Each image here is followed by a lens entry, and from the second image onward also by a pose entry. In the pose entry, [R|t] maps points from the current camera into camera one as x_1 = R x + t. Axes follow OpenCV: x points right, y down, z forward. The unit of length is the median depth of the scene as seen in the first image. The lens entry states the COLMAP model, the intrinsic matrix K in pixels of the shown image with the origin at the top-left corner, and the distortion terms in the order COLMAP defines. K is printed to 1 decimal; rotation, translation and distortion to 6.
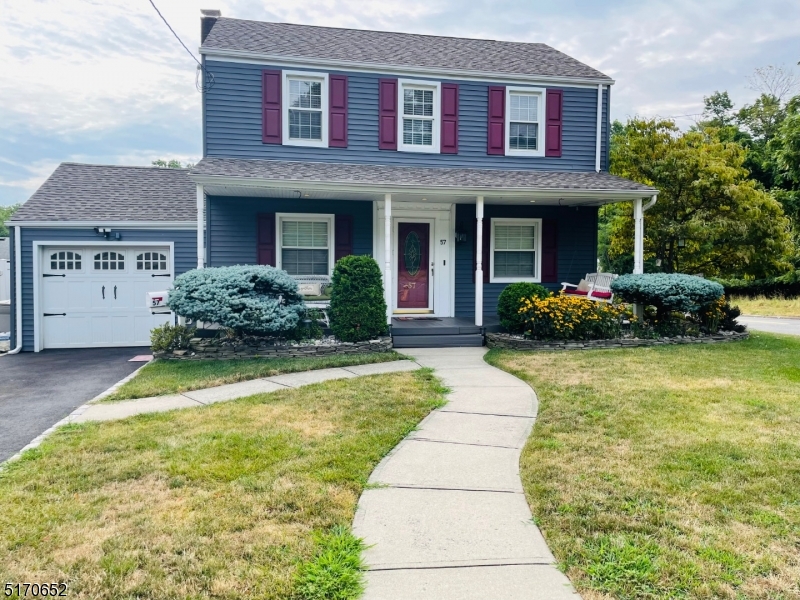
lens RADIAL K [[505.0, 0, 399.8], [0, 505.0, 300.1], [0, 0, 1]] dist [0.009948, 0.000336]
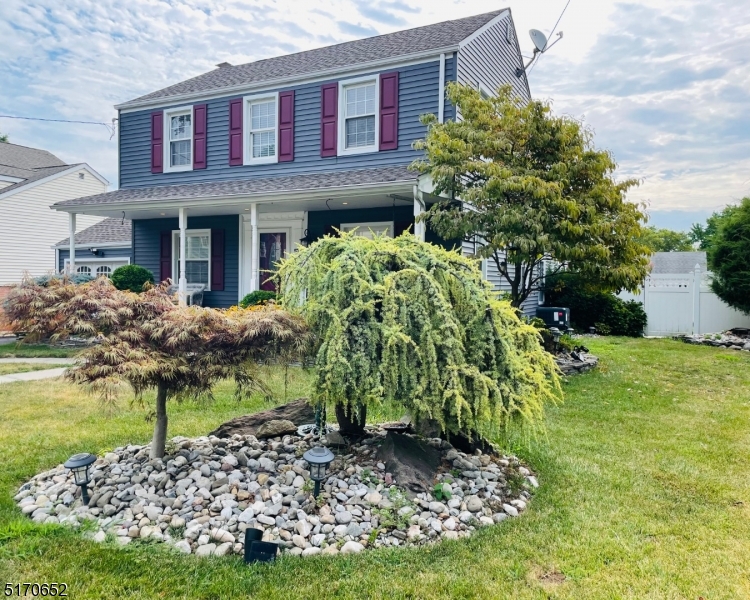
lens RADIAL K [[609.5, 0, 374.8], [0, 609.5, 298.9], [0, 0, 1]] dist [0.012629, -0.000421]
pose [[0.794516, 0.020514, -0.606897, 0.933348], [-0.042476, 0.998859, -0.021845, -0.004545], [0.605756, 0.043135, 0.794480, 0.168765]]
